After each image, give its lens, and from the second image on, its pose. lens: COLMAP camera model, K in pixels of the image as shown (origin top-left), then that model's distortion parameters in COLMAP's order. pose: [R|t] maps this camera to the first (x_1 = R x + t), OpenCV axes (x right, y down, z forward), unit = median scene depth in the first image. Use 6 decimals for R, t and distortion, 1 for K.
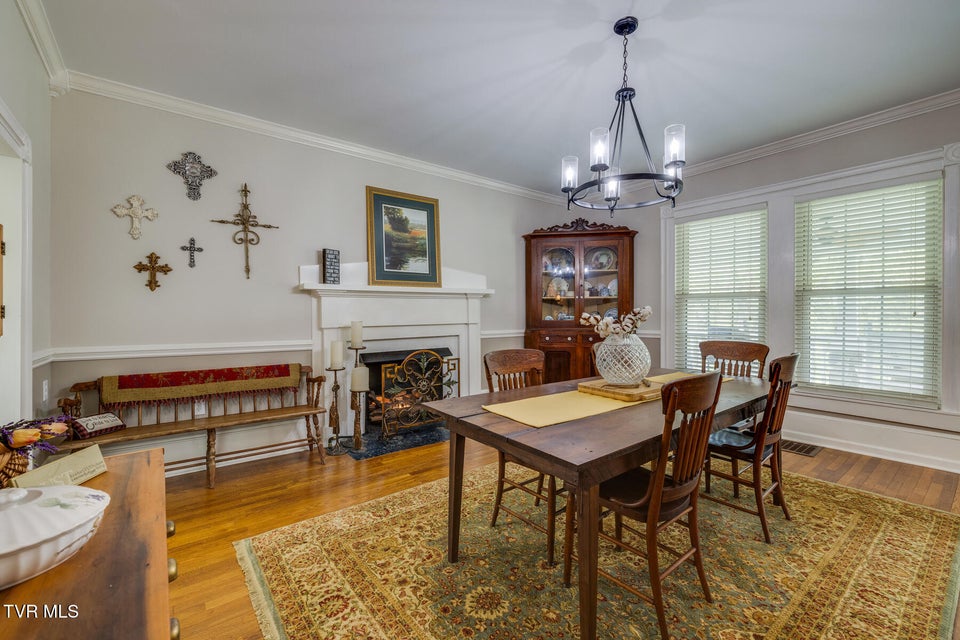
lens RADIAL K [[409.3, 0, 482.5], [0, 409.3, 317.5], [0, 0, 1]] dist [0.001400, 0.000396]
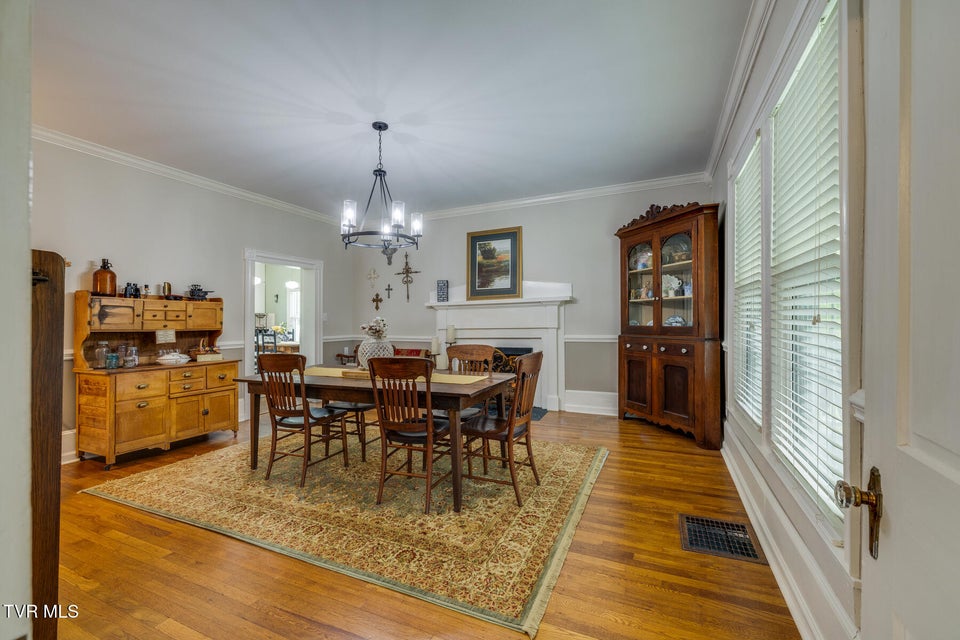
lens RADIAL K [[409.3, 0, 480.2], [0, 409.3, 320.1], [0, 0, 1]] dist [0.001400, 0.000396]
pose [[0.451658, -0.001344, -0.892190, 1.007376], [0.005262, 0.999985, 0.001158, -0.010005], [0.892176, -0.005218, 0.451658, 0.363824]]
